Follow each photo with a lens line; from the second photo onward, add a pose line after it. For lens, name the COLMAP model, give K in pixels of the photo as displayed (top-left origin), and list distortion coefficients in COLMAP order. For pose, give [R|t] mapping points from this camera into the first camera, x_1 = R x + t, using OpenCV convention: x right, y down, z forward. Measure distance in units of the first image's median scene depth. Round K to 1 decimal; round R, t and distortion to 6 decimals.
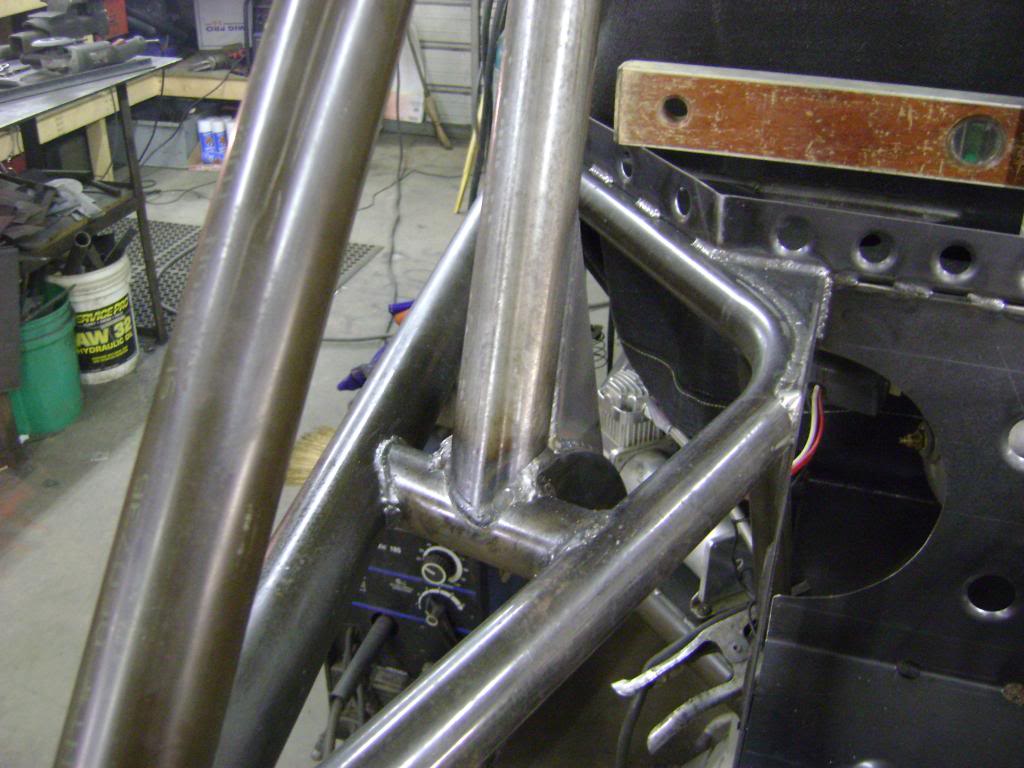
lens RADIAL K [[1053.5, 0, 500.9], [0, 1053.5, 362.6], [0, 0, 1]] dist [-0.164371, 0.112208]
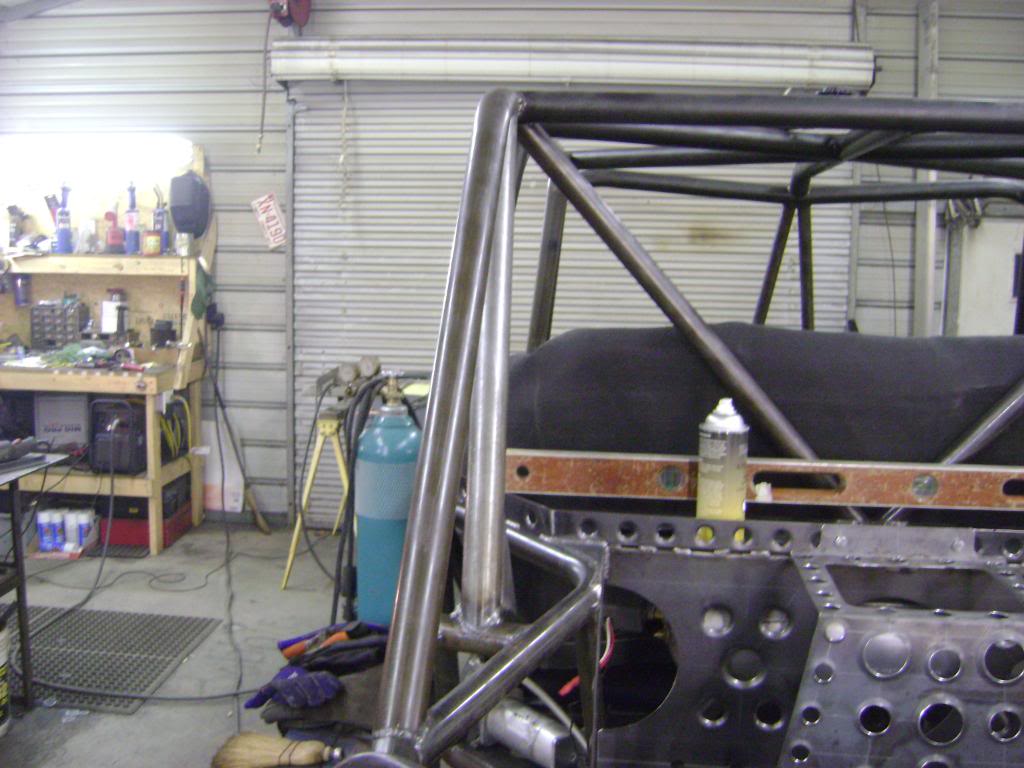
lens RADIAL K [[1053.5, 0, 500.9], [0, 1053.5, 362.6], [0, 0, 1]] dist [-0.164371, 0.112208]
pose [[0.976949, -0.010921, 0.213193, -0.260542], [0.087149, 0.932081, -0.351611, 0.228846], [-0.194874, 0.362085, 0.911547, -0.780082]]
